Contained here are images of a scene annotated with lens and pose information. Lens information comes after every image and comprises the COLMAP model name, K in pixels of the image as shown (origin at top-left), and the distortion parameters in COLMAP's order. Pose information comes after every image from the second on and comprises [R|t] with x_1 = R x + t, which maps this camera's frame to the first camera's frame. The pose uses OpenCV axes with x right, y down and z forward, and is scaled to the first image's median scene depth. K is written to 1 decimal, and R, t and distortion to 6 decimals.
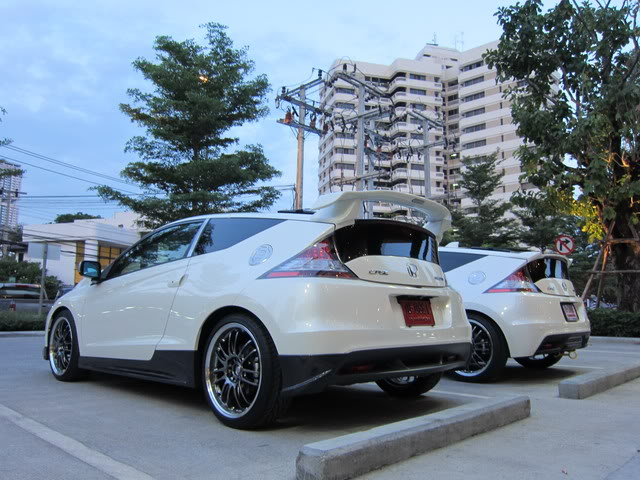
lens RADIAL K [[535.5, 0, 320.0], [0, 535.5, 240.0], [0, 0, 1]] dist [-0.046454, 0.006812]
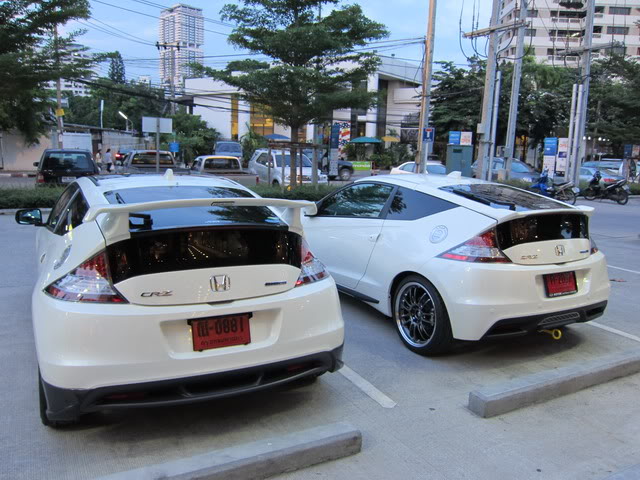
lens RADIAL K [[534.7, 0, 314.6], [0, 534.7, 239.0], [0, 0, 1]] dist [-0.039183, 0.001291]
pose [[0.946452, 0.075644, -0.313856, 0.143214], [0.017942, 0.958336, 0.285080, -0.062429], [0.322345, -0.275446, 0.905662, 0.071431]]
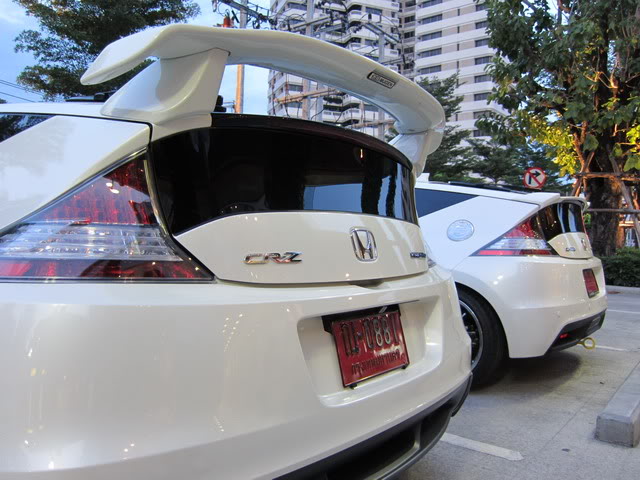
lens RADIAL K [[535.5, 0, 320.0], [0, 535.5, 240.0], [0, 0, 1]] dist [-0.046454, 0.006812]
pose [[0.995512, 0.010090, 0.094101, 0.024237], [-0.022986, 0.990306, 0.136985, -0.001088], [-0.091806, -0.138533, 0.986093, 0.143642]]
